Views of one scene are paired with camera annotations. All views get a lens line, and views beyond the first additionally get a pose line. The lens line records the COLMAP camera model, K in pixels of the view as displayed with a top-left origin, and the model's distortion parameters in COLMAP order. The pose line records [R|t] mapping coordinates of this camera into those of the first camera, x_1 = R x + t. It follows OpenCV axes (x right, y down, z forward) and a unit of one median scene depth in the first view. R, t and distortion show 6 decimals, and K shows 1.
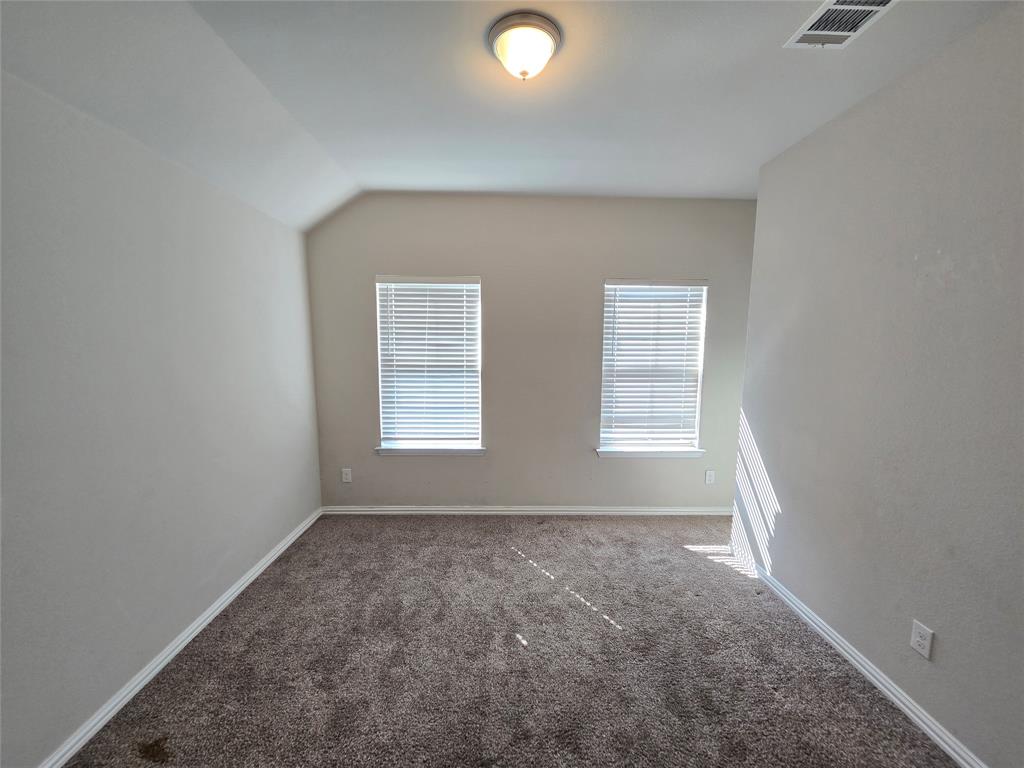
lens RADIAL K [[420.0, 0, 510.2], [0, 420.0, 383.8], [0, 0, 1]] dist [-0.001789, 0.000286]
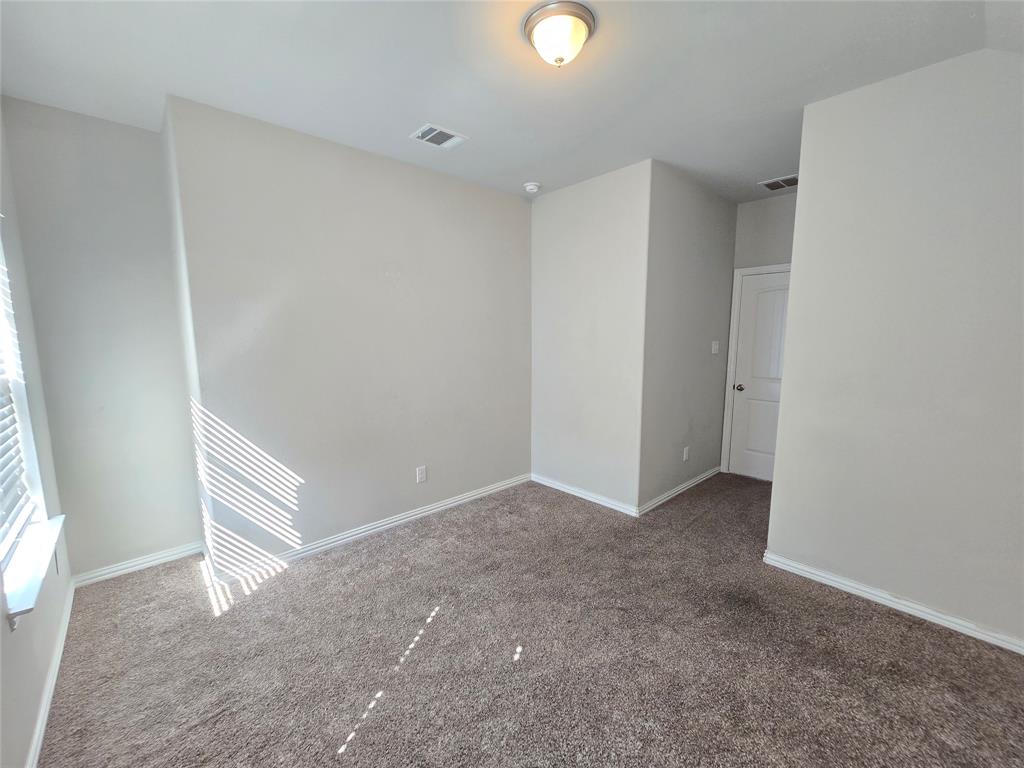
lens RADIAL K [[420.0, 0, 509.3], [0, 420.0, 384.2], [0, 0, 1]] dist [-0.001789, 0.000286]
pose [[-0.647848, -0.109917, 0.753798, -0.471745], [0.079196, 0.974455, 0.210158, -0.122171], [-0.757642, 0.195848, -0.622593, 1.187771]]
